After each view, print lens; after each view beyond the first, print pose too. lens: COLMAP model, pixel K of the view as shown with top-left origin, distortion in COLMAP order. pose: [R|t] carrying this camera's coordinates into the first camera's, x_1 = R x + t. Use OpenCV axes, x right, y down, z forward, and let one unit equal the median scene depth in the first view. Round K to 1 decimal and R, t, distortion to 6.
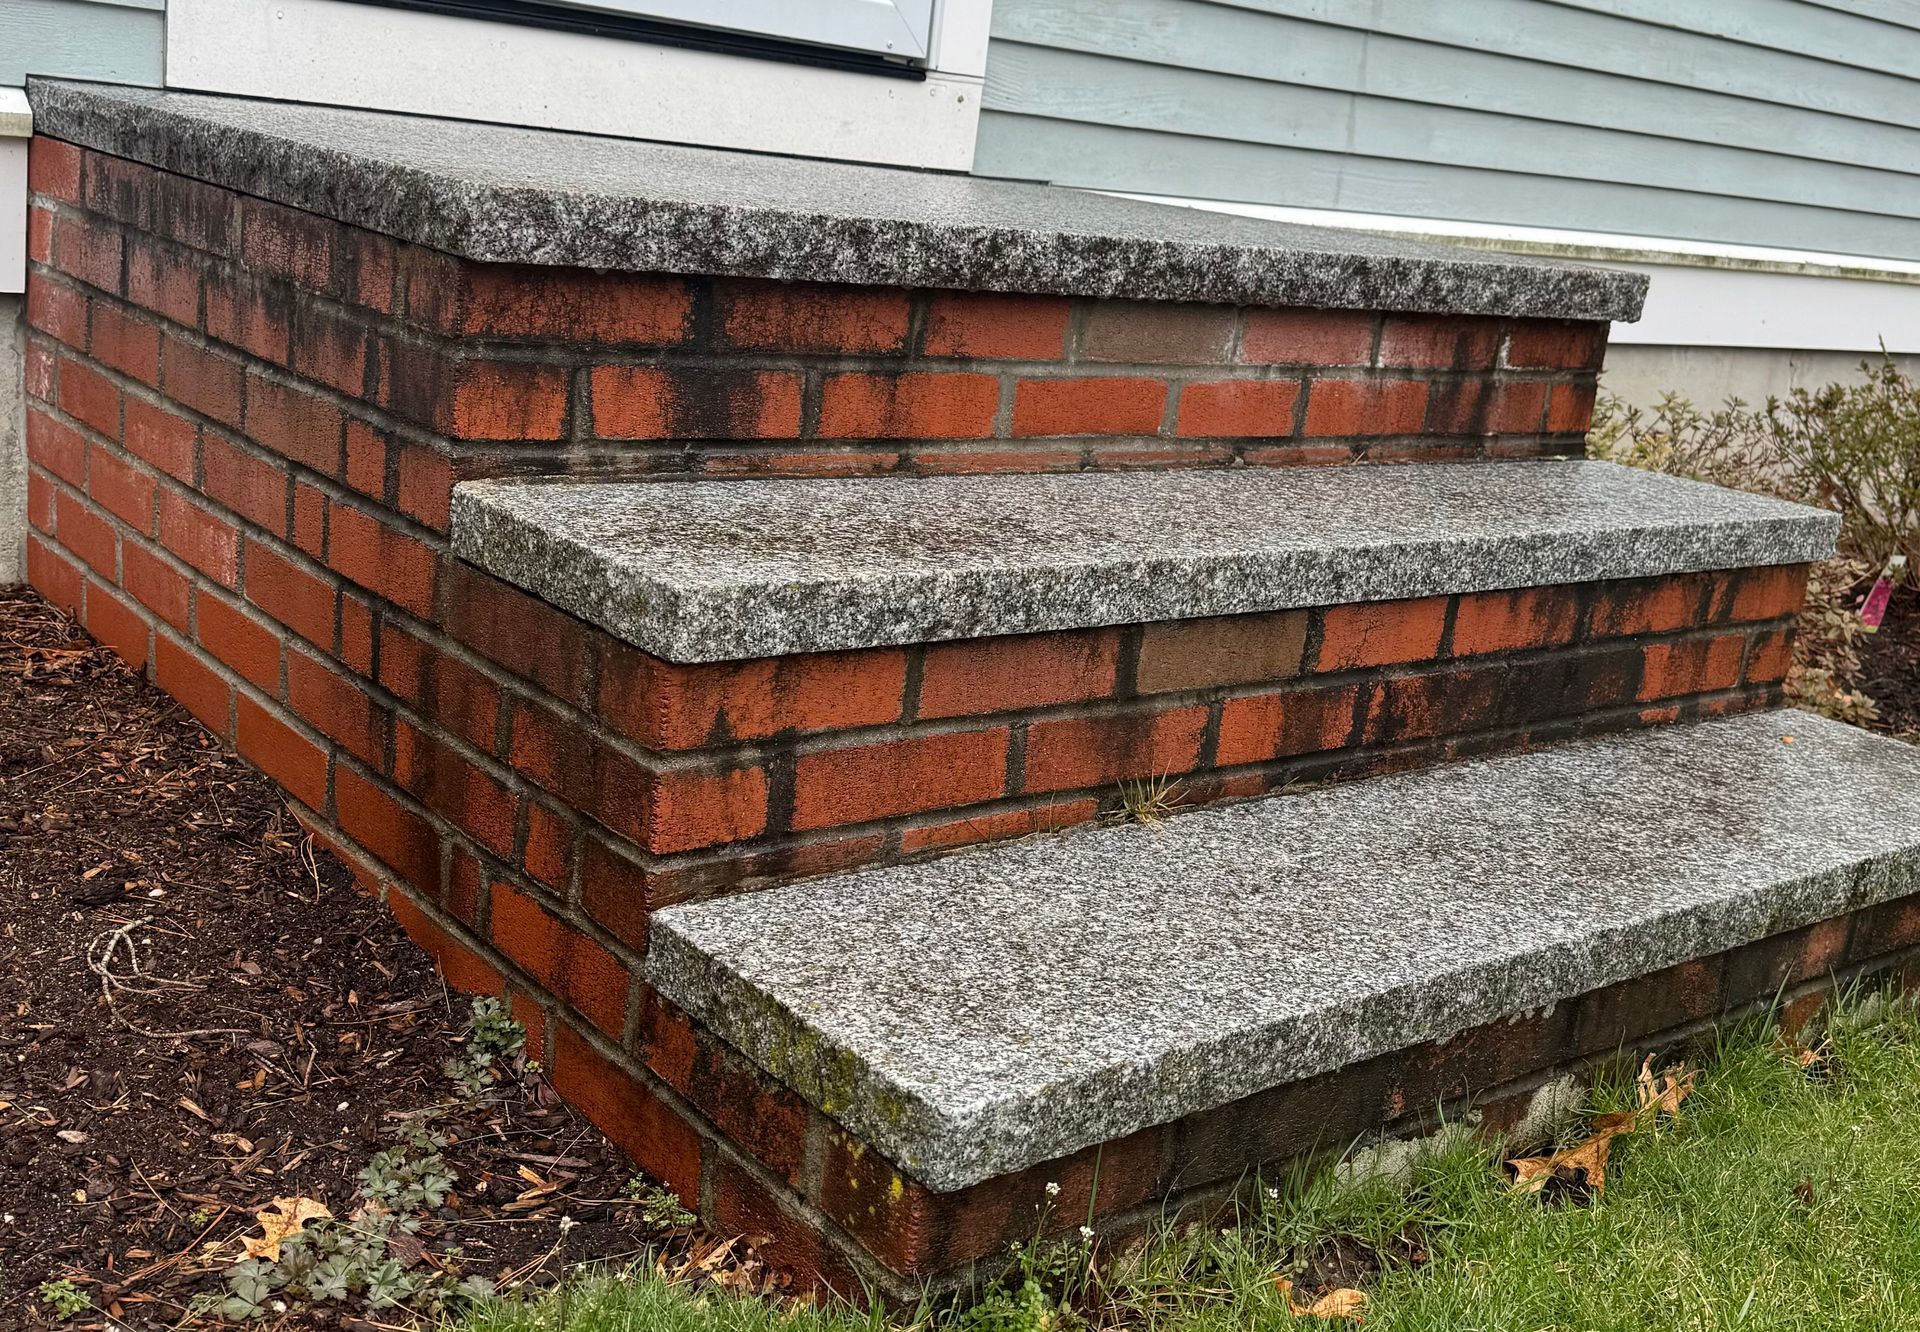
lens RADIAL K [[2103.2, 0, 959.6], [0, 2103.2, 667.9], [0, 0, 1]] dist [0.131378, 0.000000]
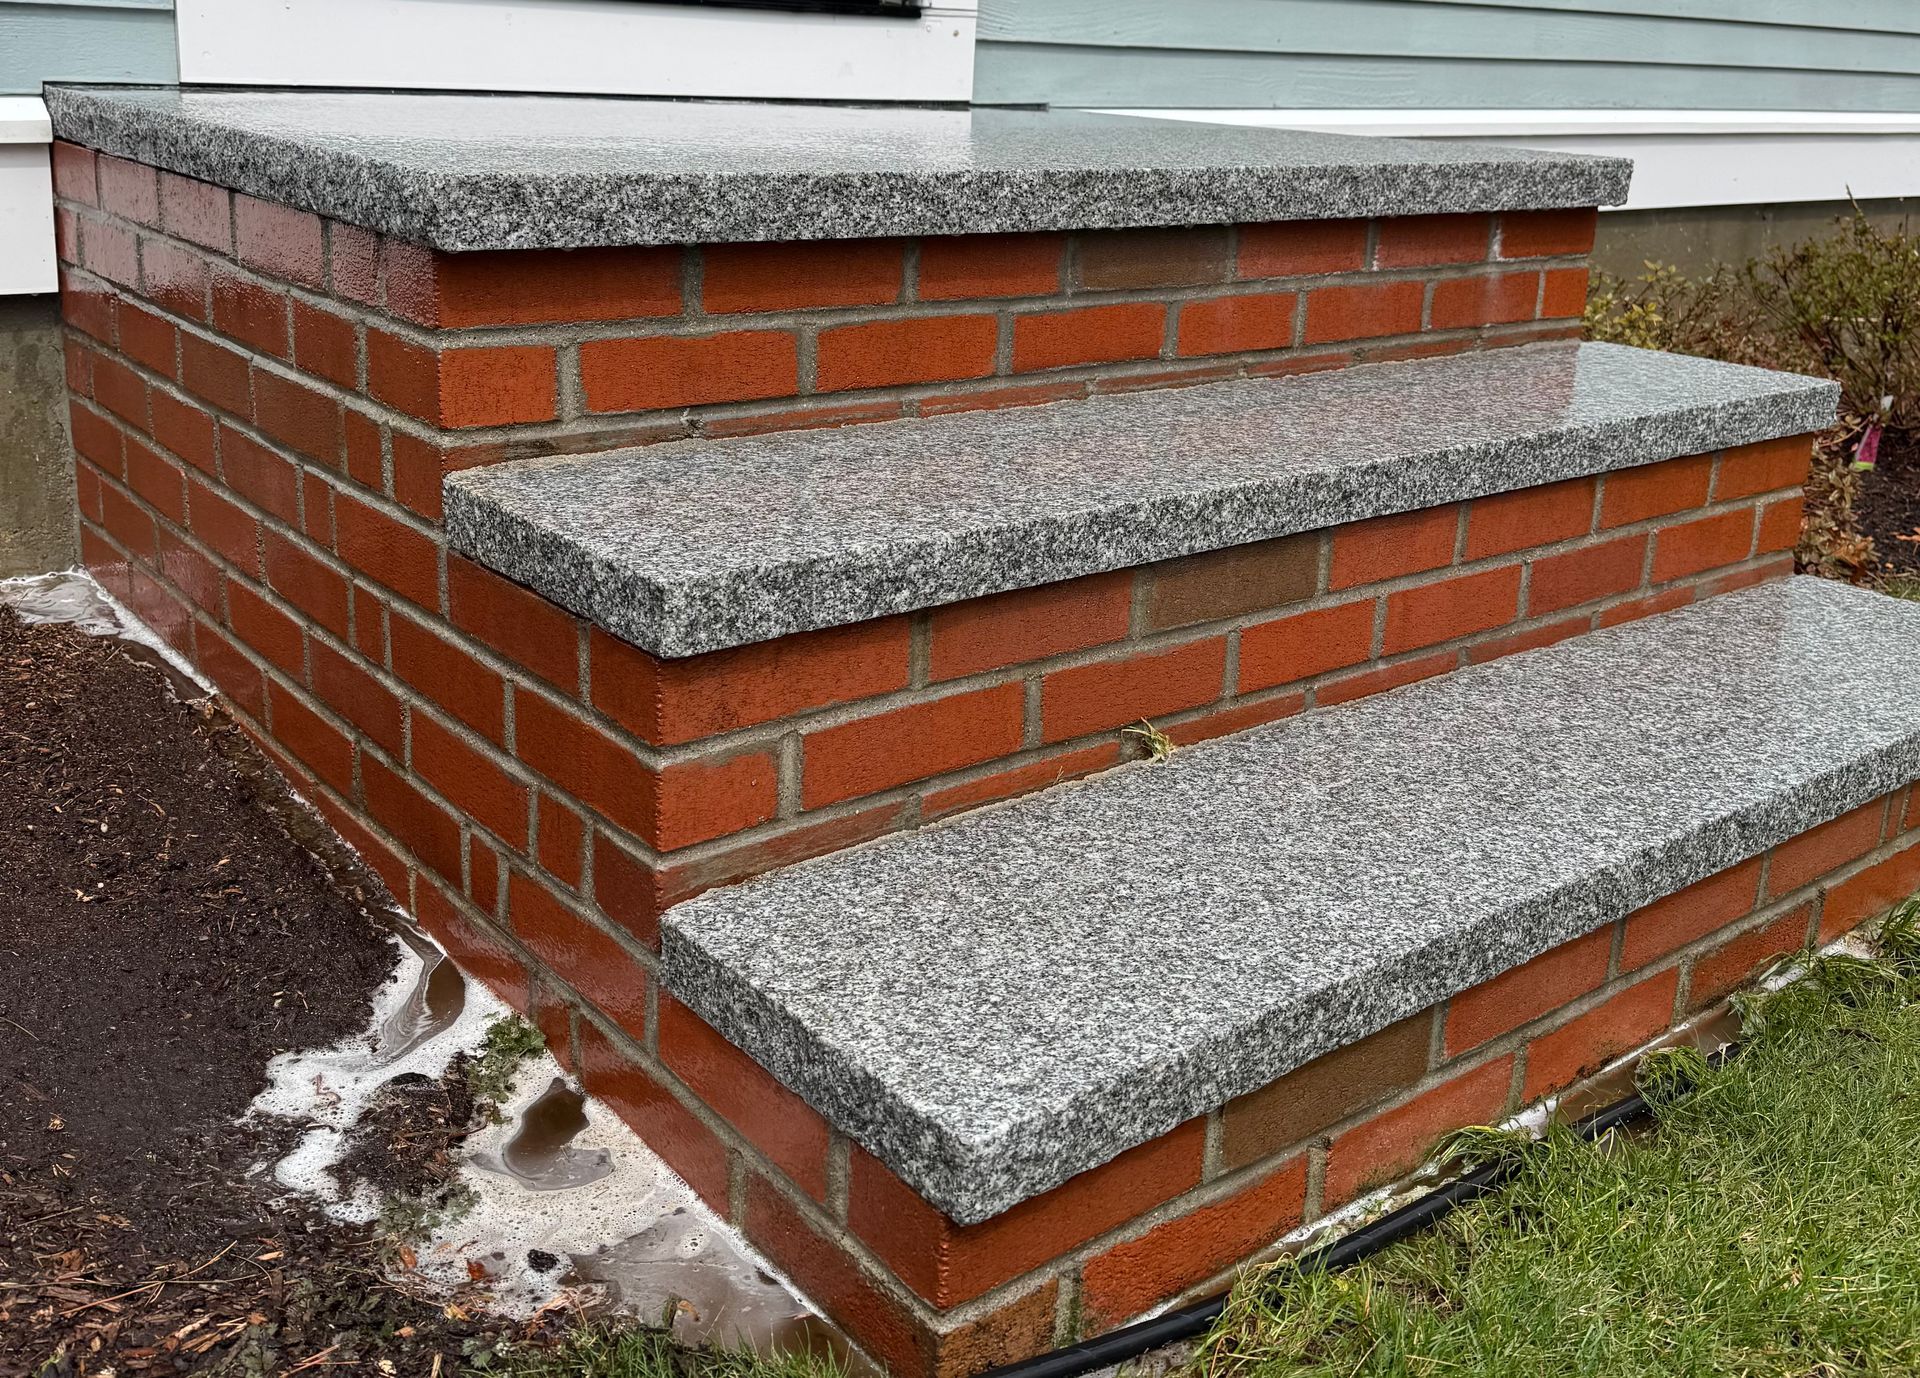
lens RADIAL K [[1899.0, 0, 984.3], [0, 1899.0, 525.3], [0, 0, 1]] dist [0.111268, 0.000000]
pose [[0.997476, -0.069108, -0.016322, 0.023567], [0.069080, 0.997609, -0.002286, -0.041175], [0.016441, 0.001153, 0.999864, 0.105286]]
